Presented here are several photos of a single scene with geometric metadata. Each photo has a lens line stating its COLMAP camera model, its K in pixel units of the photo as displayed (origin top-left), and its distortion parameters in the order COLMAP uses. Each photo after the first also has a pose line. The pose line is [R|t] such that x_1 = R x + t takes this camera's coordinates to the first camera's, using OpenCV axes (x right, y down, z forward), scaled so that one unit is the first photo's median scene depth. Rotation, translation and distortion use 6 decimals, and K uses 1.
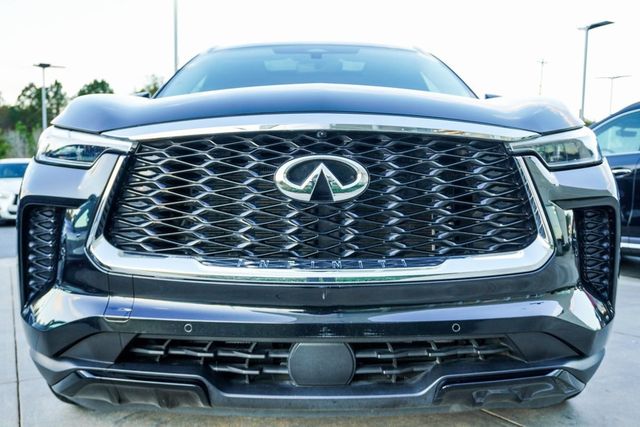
lens RADIAL K [[643.7, 0, 313.5], [0, 643.7, 211.1], [0, 0, 1]] dist [0.011413, 0.000000]
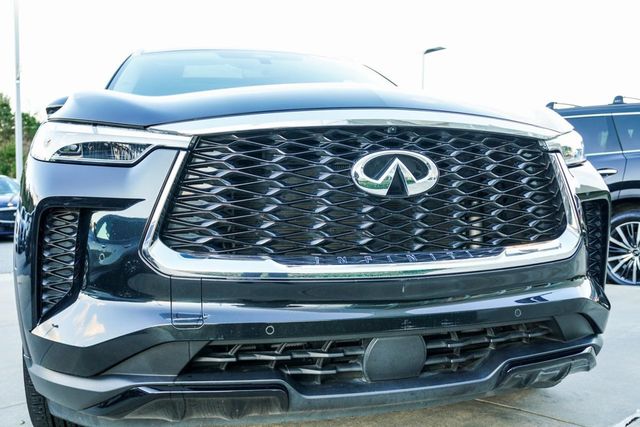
lens RADIAL K [[643.7, 0, 317.5], [0, 643.7, 215.8], [0, 0, 1]] dist [0.011413, 0.000000]
pose [[0.965606, -0.021532, 0.259118, -0.353605], [0.026363, 0.999537, -0.015181, 0.027159], [-0.258671, 0.021490, 0.965726, 0.053341]]
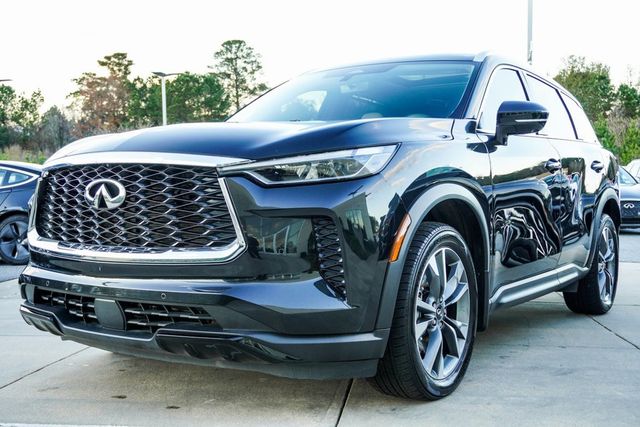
lens RADIAL K [[793.1, 0, 320.6], [0, 793.1, 213.9], [0, 0, 1]] dist [-0.086561, 0.000000]
pose [[0.831571, 0.016681, -0.555168, 1.443827], [-0.021712, 0.999761, -0.002482, -0.008521], [0.554994, 0.014118, 0.831734, -0.285070]]
